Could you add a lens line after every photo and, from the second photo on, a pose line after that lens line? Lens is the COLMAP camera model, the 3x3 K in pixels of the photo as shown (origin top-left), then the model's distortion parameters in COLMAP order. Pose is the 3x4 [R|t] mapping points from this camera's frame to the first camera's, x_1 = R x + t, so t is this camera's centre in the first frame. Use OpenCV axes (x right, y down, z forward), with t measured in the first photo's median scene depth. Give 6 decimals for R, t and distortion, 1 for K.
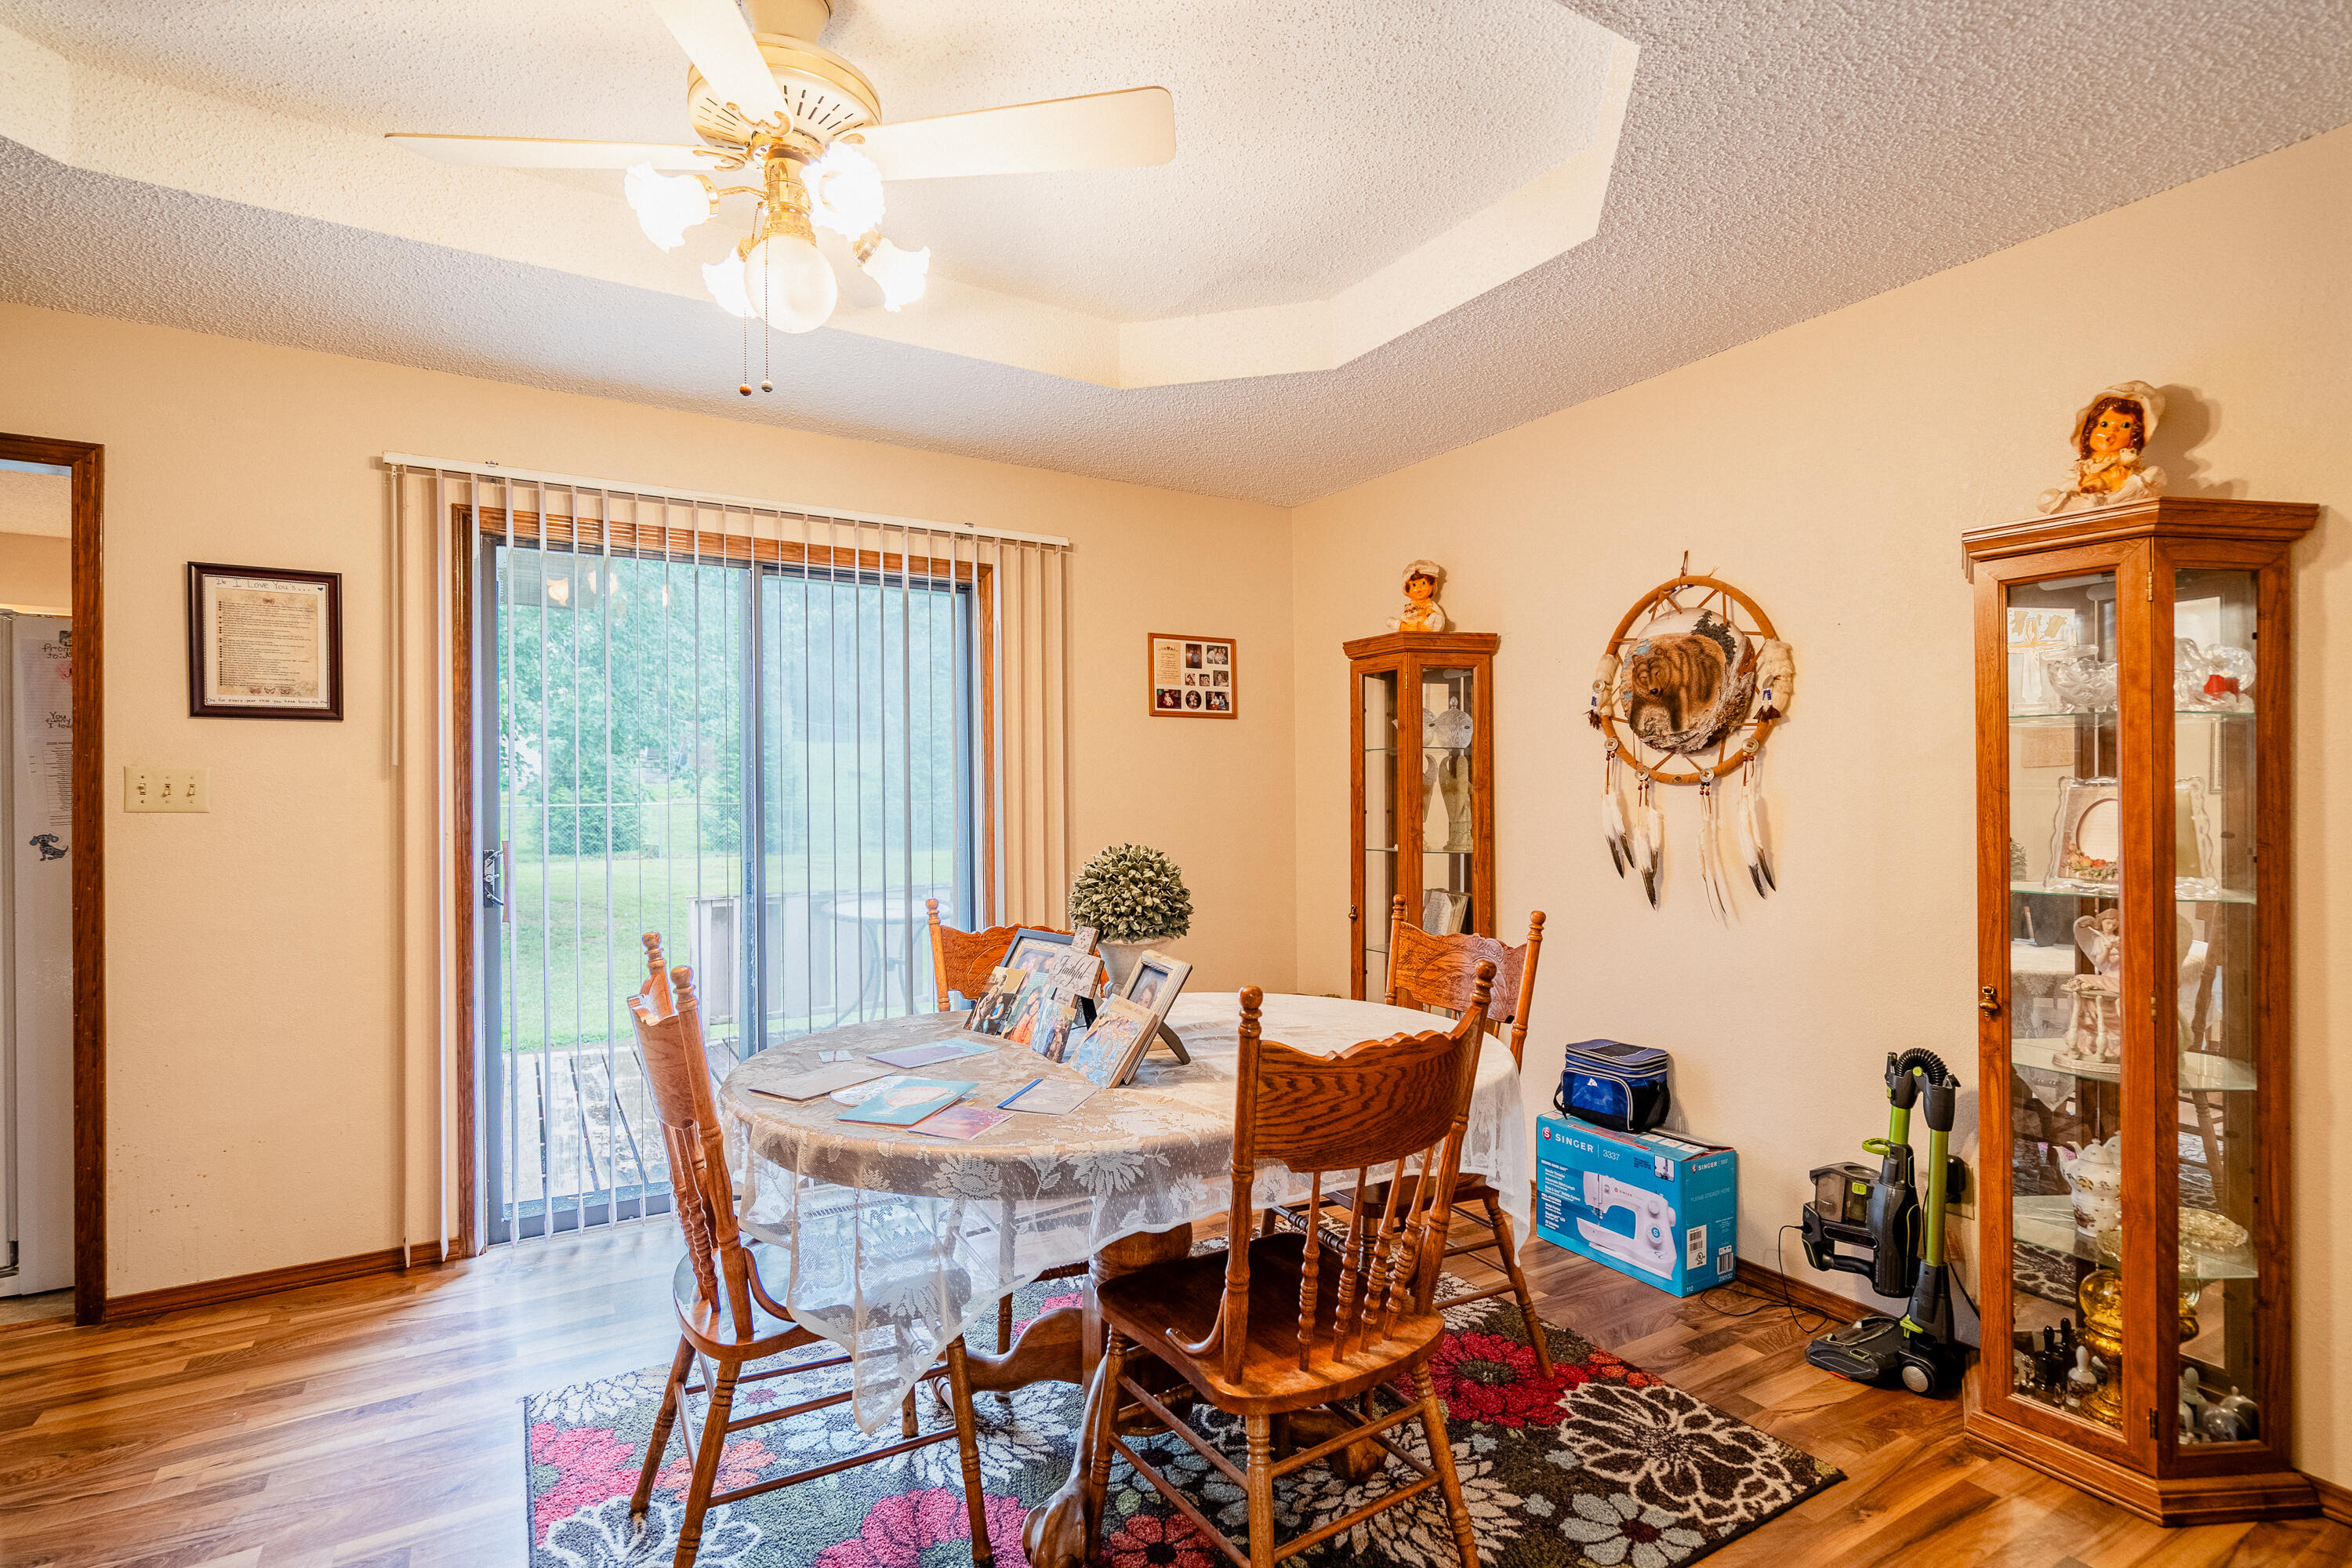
lens RADIAL K [[1108.5, 0, 1248.4], [0, 1108.5, 786.7], [0, 0, 1]] dist [-0.009851, 0.004181]
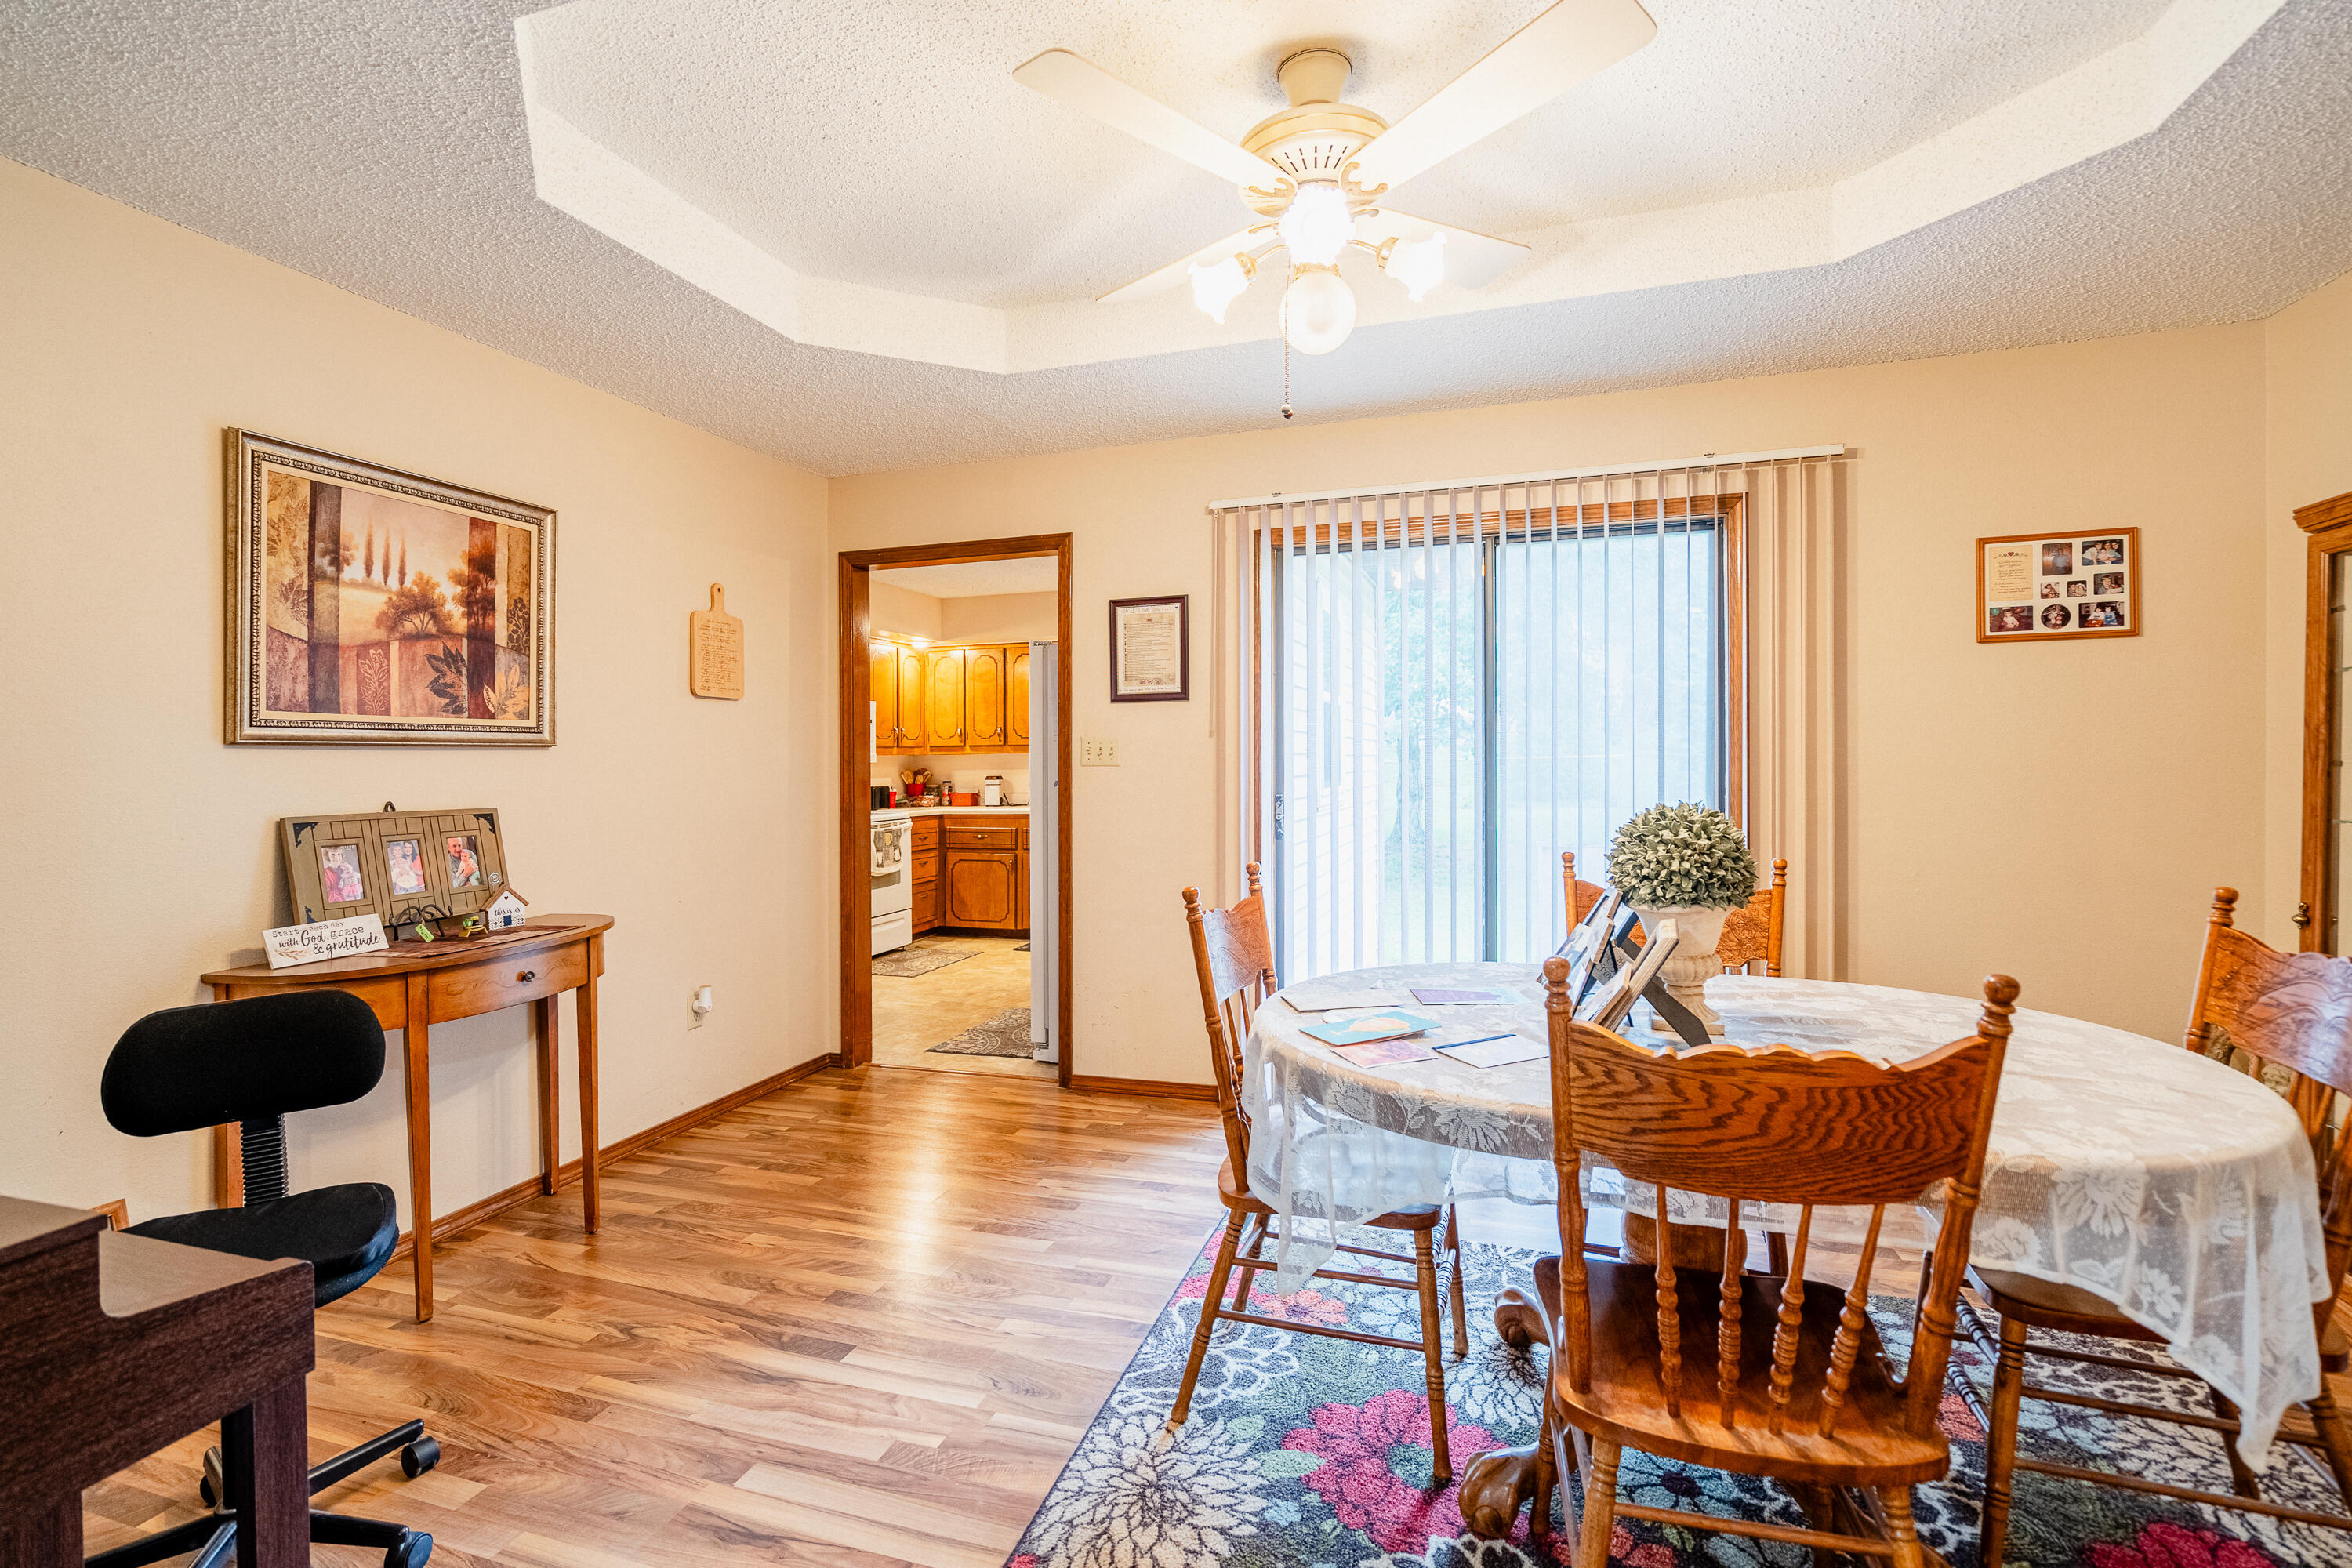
lens RADIAL K [[1108.5, 0, 1172.7], [0, 1108.5, 750.9], [0, 0, 1]] dist [-0.009851, 0.004181]
pose [[0.643508, -0.010832, -0.765363, 0.252655], [0.019225, 0.999813, 0.002015, 0.000989], [0.765198, -0.016011, 0.643596, 0.086654]]
